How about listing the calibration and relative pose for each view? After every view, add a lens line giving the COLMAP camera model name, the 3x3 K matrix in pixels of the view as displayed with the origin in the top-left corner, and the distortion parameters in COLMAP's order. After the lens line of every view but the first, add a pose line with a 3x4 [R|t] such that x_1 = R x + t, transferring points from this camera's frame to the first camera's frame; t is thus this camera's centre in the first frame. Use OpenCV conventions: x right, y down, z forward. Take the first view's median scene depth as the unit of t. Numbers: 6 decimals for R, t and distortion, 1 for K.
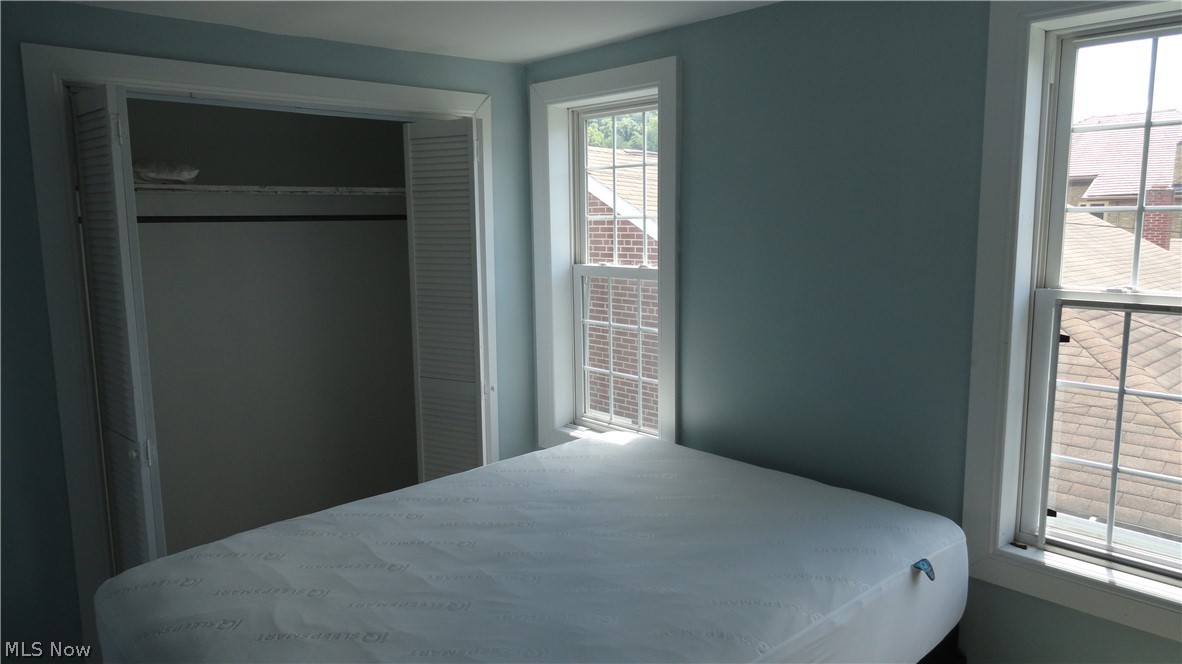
lens RADIAL K [[807.3, 0, 590.5], [0, 807.3, 328.1], [0, 0, 1]] dist [-0.008498, 0.007223]
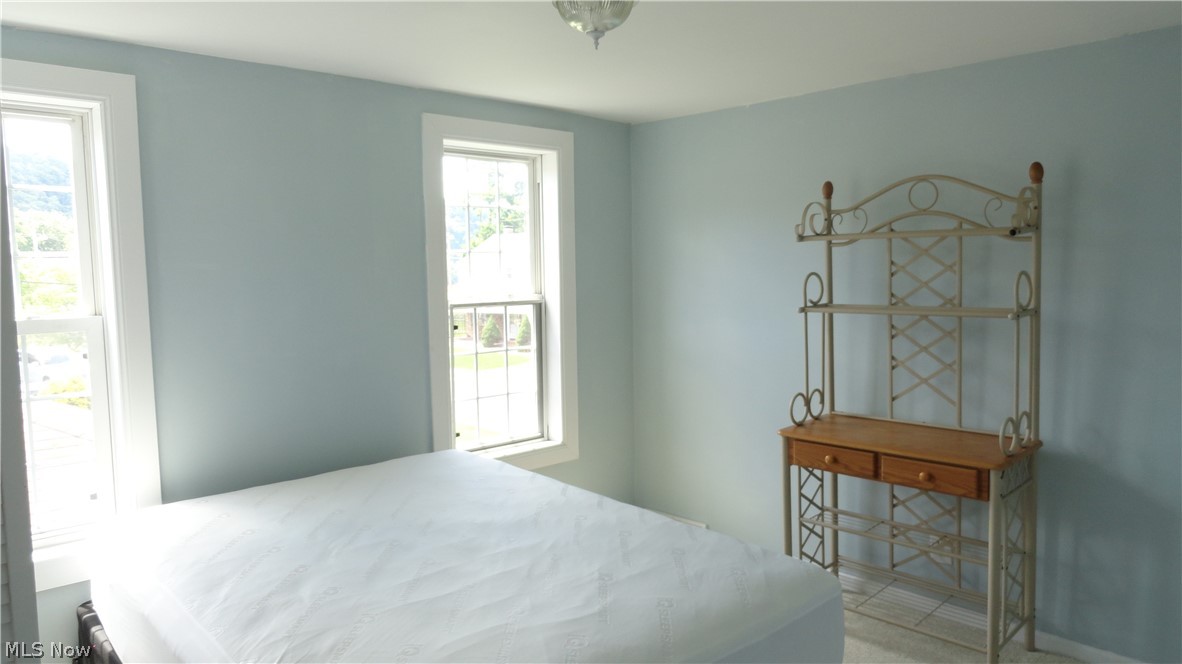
lens RADIAL K [[807.3, 0, 592.2], [0, 807.3, 330.2], [0, 0, 1]] dist [-0.008498, 0.007223]
pose [[-0.010170, -0.067358, 0.997677, -1.247401], [0.151708, 0.986075, 0.068121, -0.062686], [-0.988373, 0.152048, 0.000190, 0.819231]]
